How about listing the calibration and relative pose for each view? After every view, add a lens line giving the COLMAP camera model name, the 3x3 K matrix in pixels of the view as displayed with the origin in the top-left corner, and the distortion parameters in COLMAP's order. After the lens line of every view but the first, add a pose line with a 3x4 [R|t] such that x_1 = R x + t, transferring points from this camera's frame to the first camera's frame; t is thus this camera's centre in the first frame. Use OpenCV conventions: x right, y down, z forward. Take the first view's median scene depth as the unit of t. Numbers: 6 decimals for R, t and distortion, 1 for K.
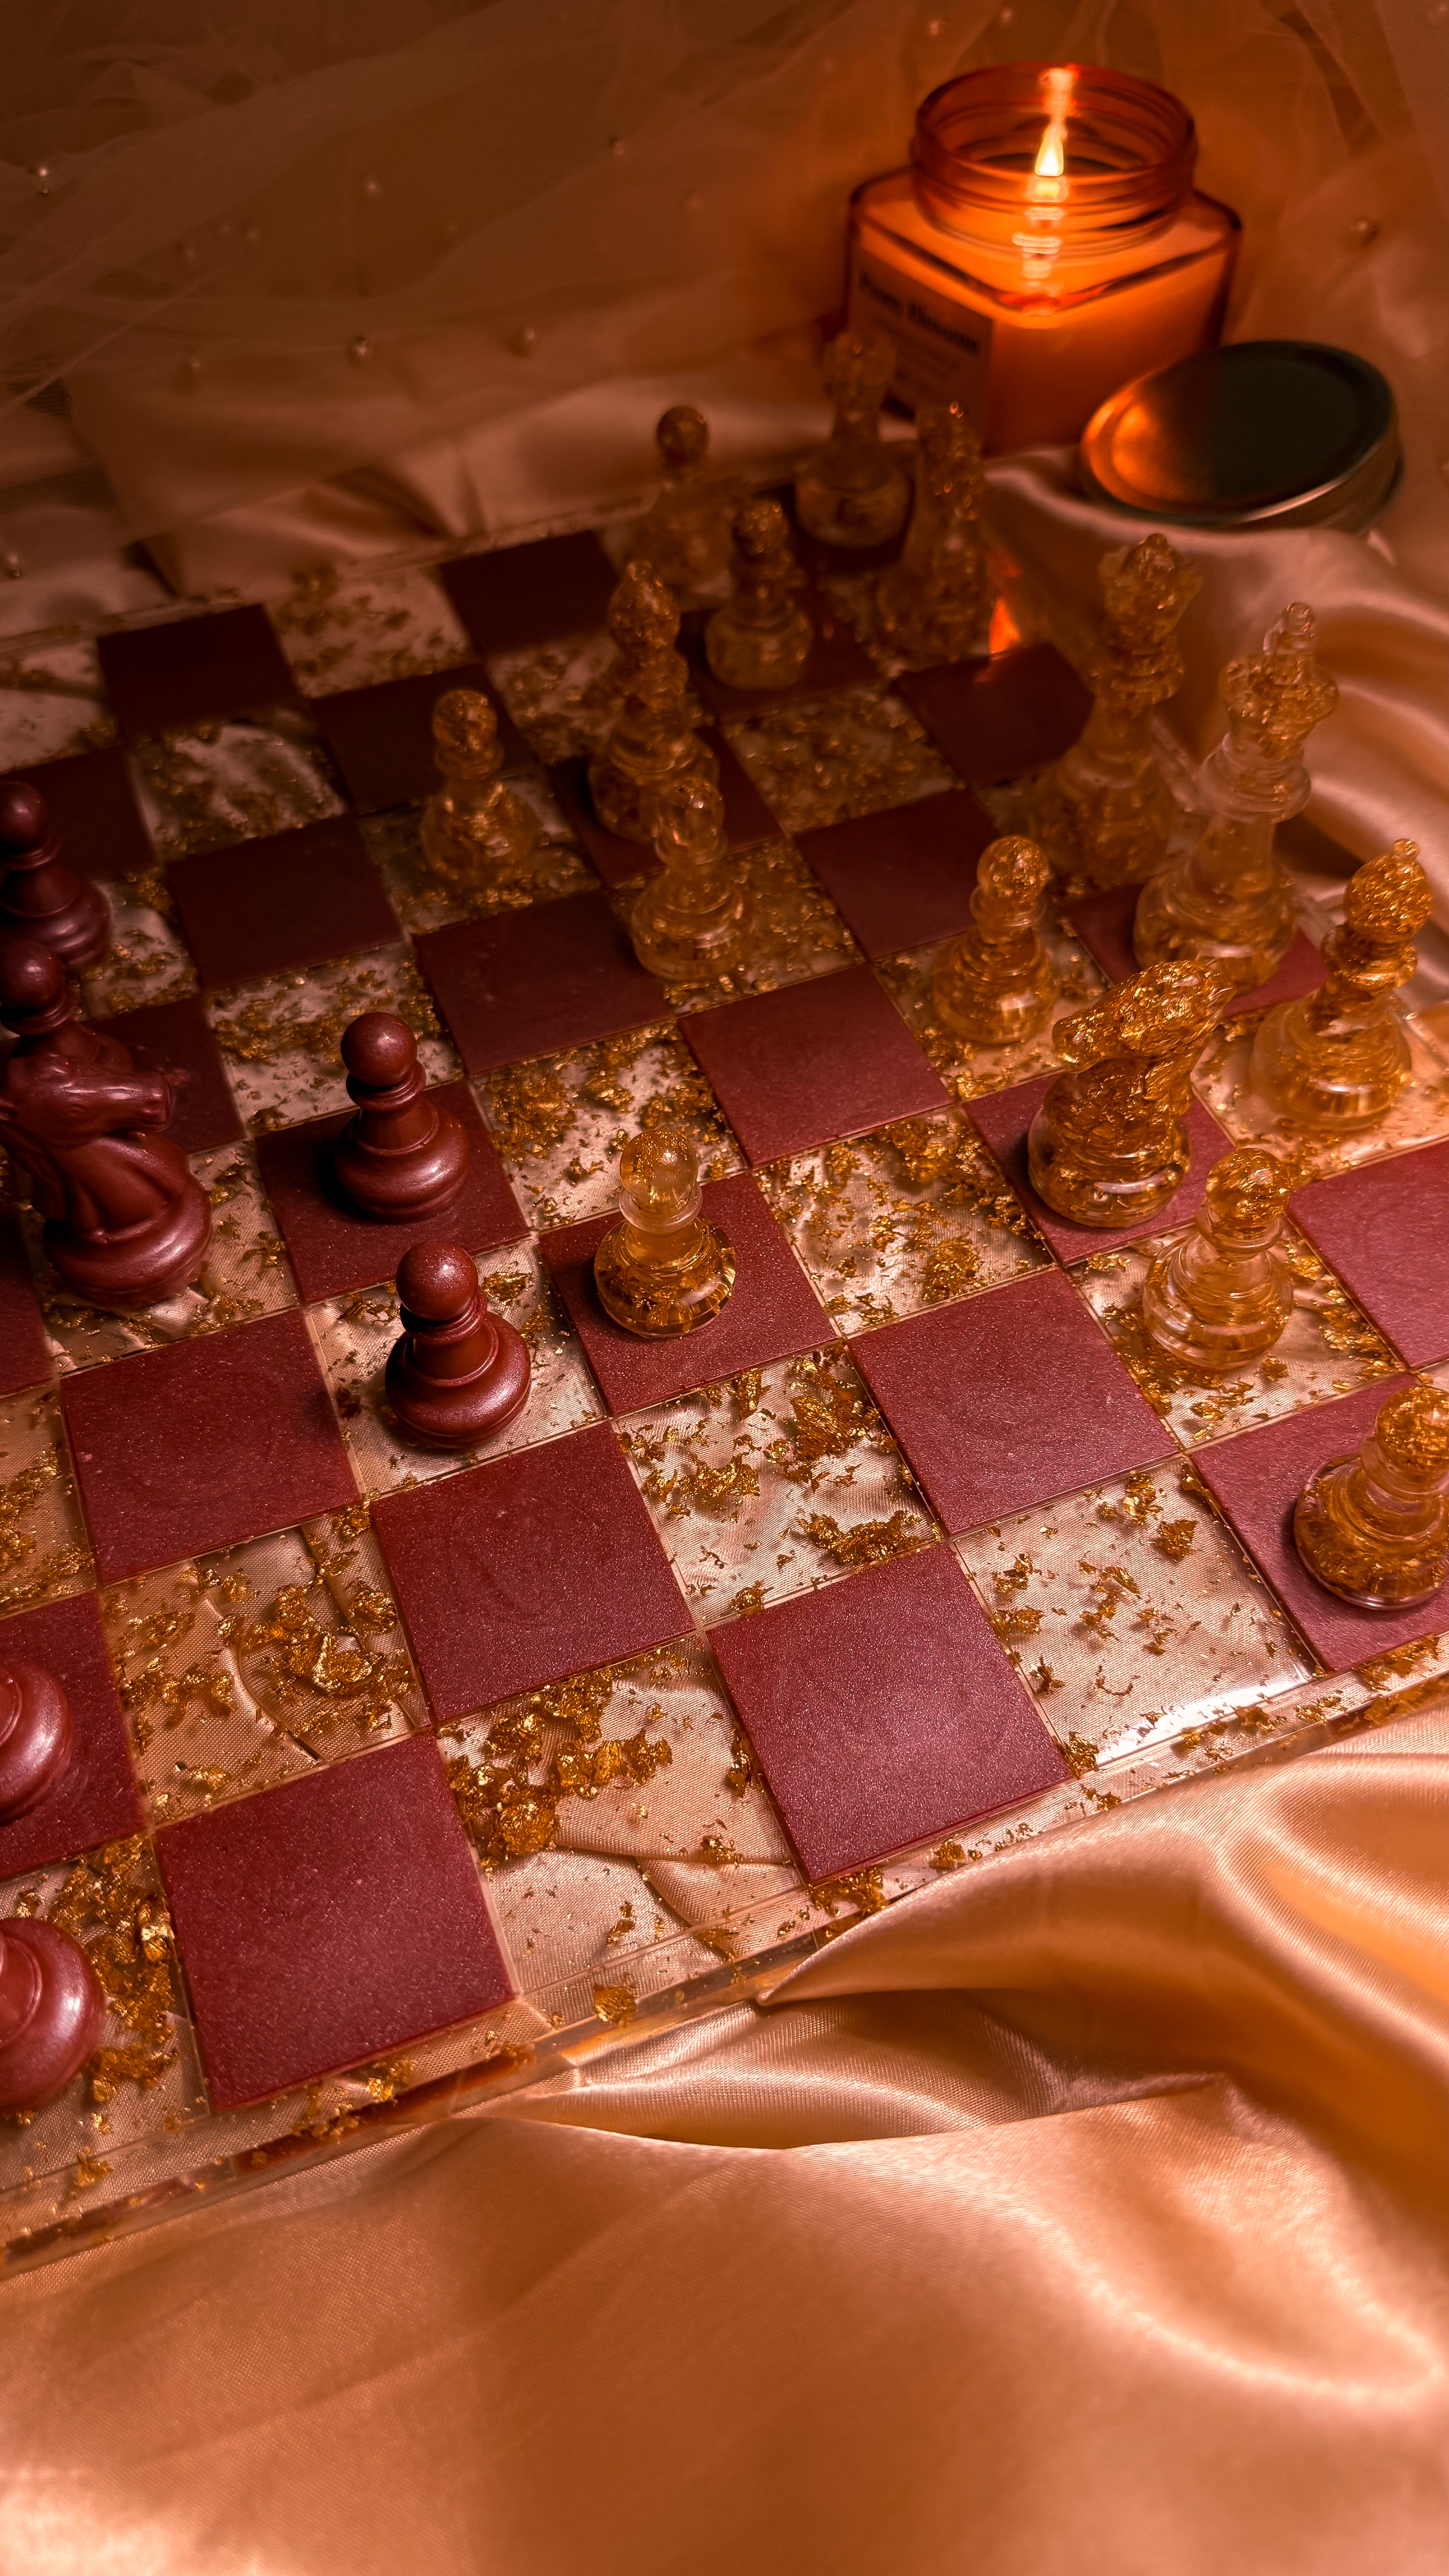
lens RADIAL K [[1899.2, 0, 730.4], [0, 1899.2, 1222.2], [0, 0, 1]] dist [0.008277, -0.002016]
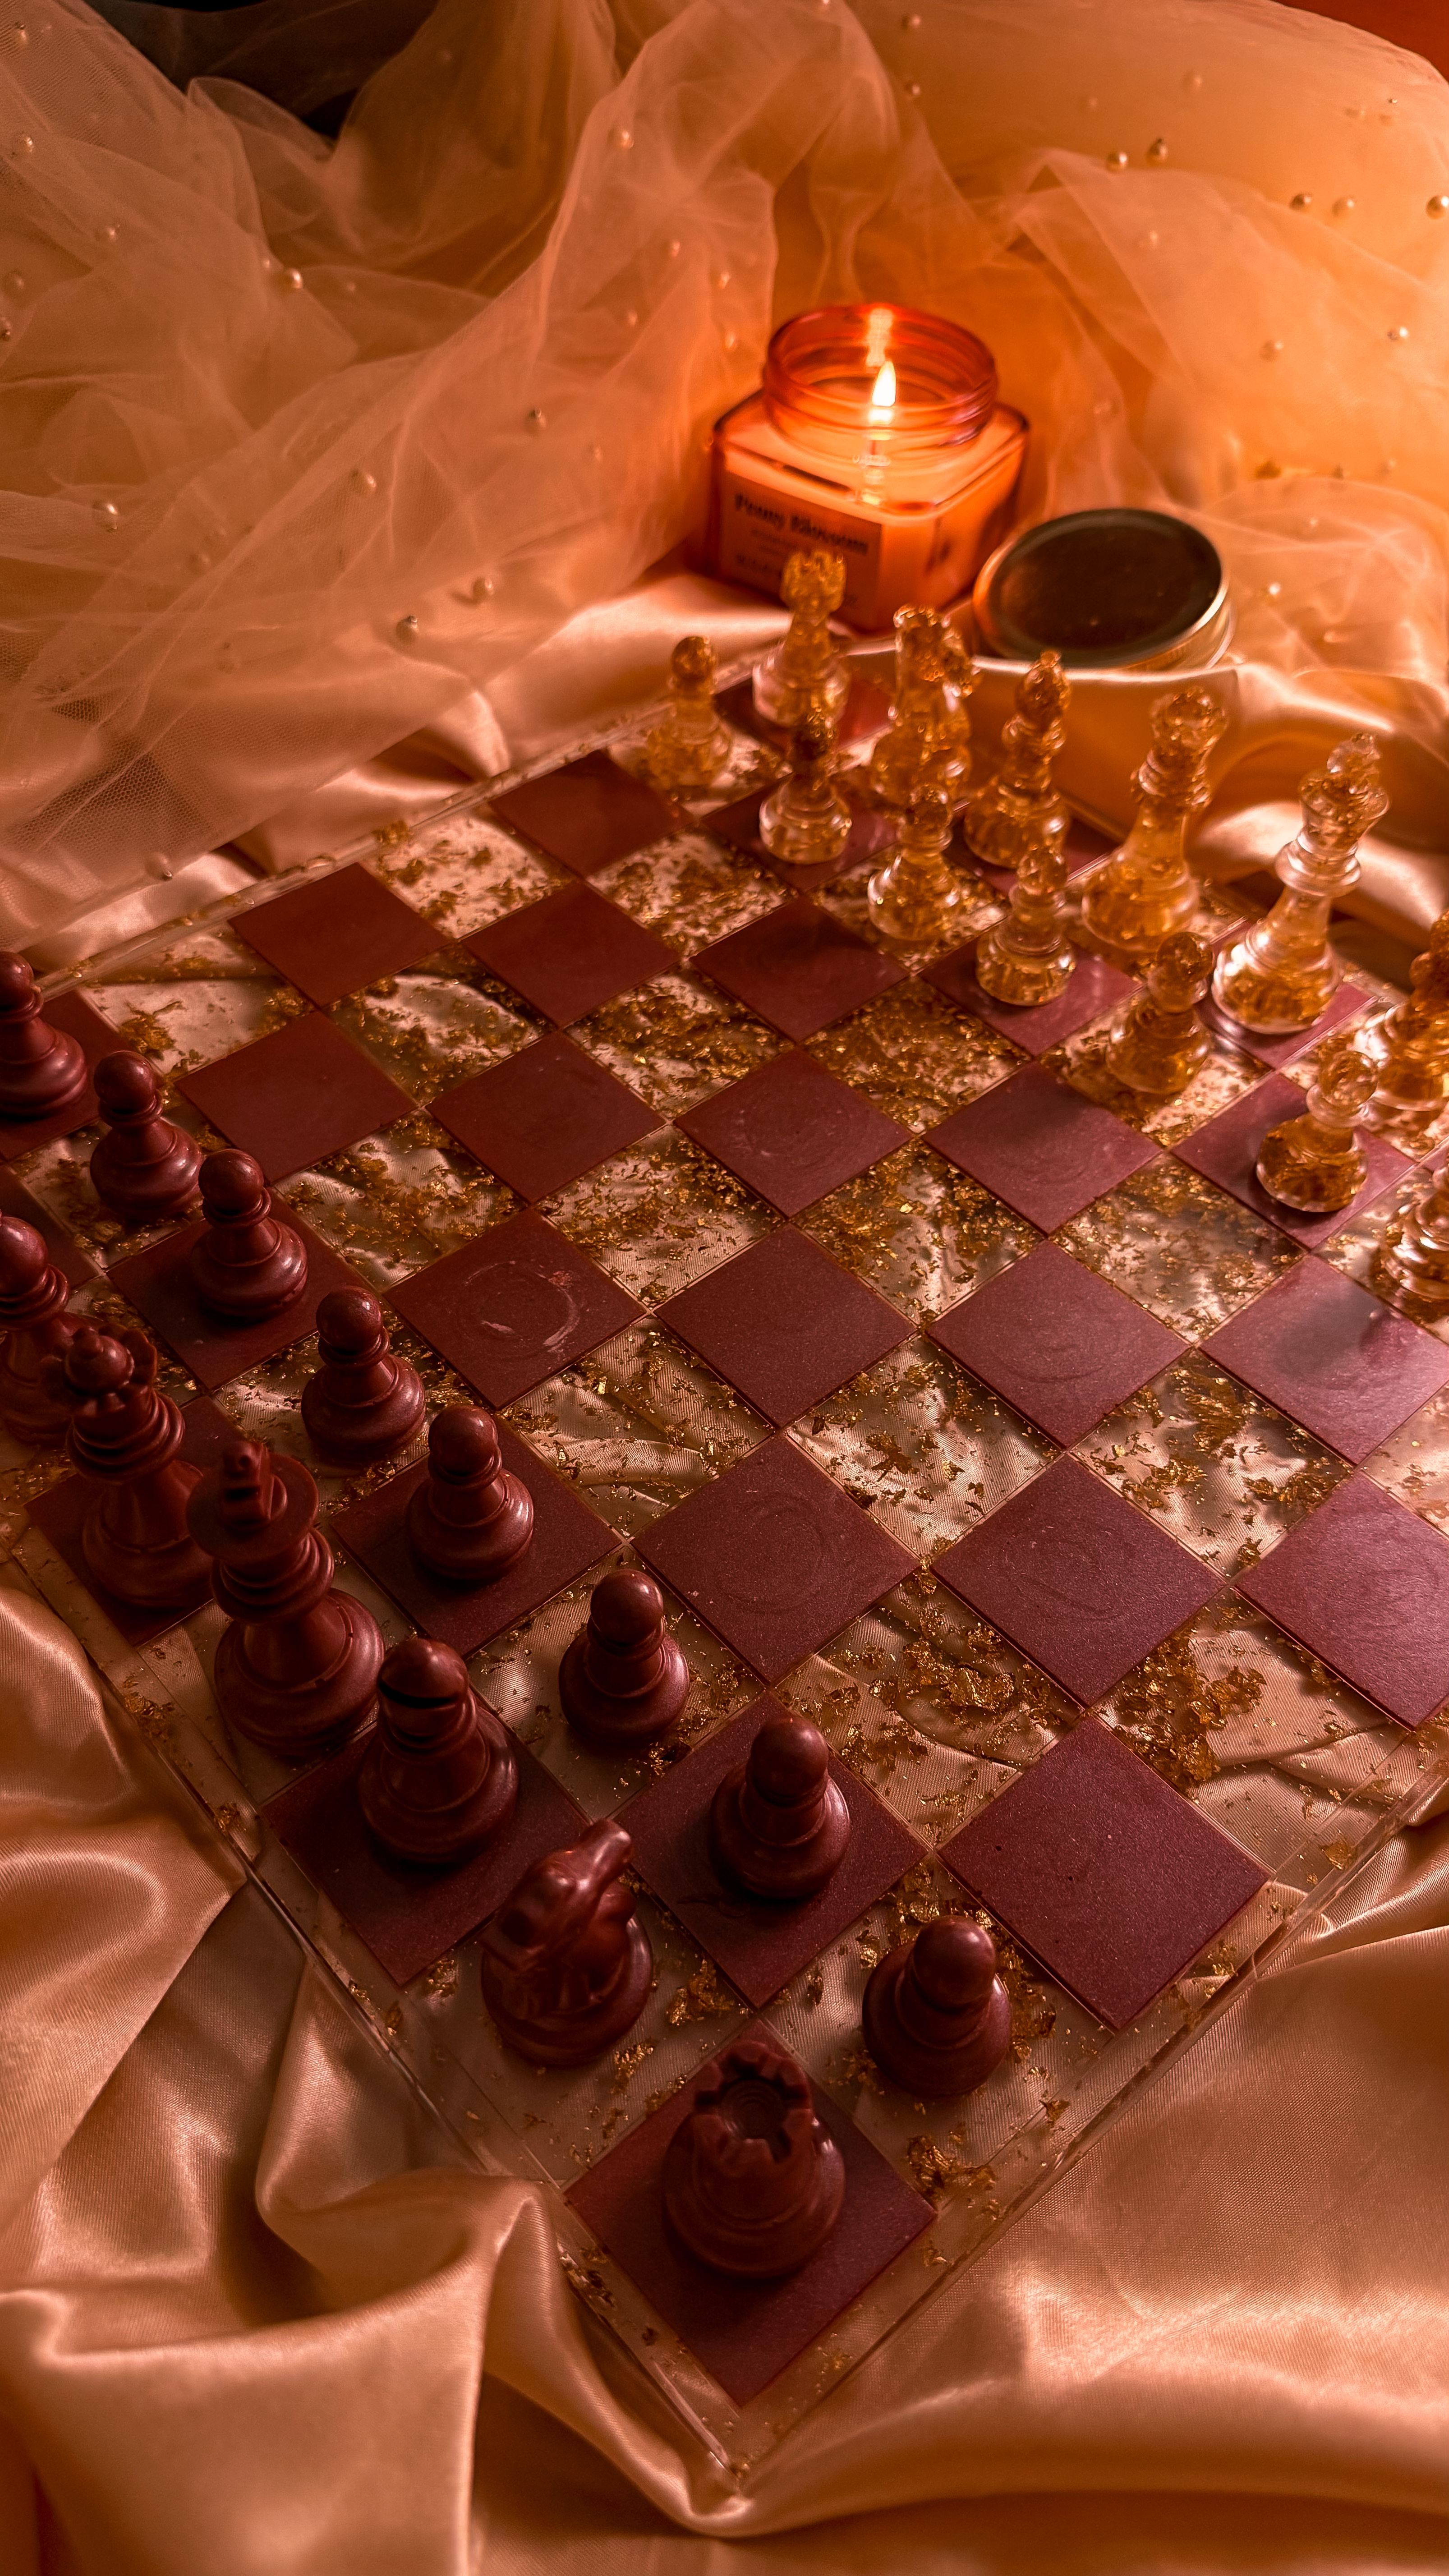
lens RADIAL K [[1846.3, 0, 713.9], [0, 1846.3, 1239.3], [0, 0, 1]] dist [0.023421, 0.001577]
pose [[0.943198, -0.233637, 0.236203, -0.466404], [0.241165, 0.970479, -0.003079, -0.074162], [-0.228511, 0.059868, 0.971699, -0.123600]]
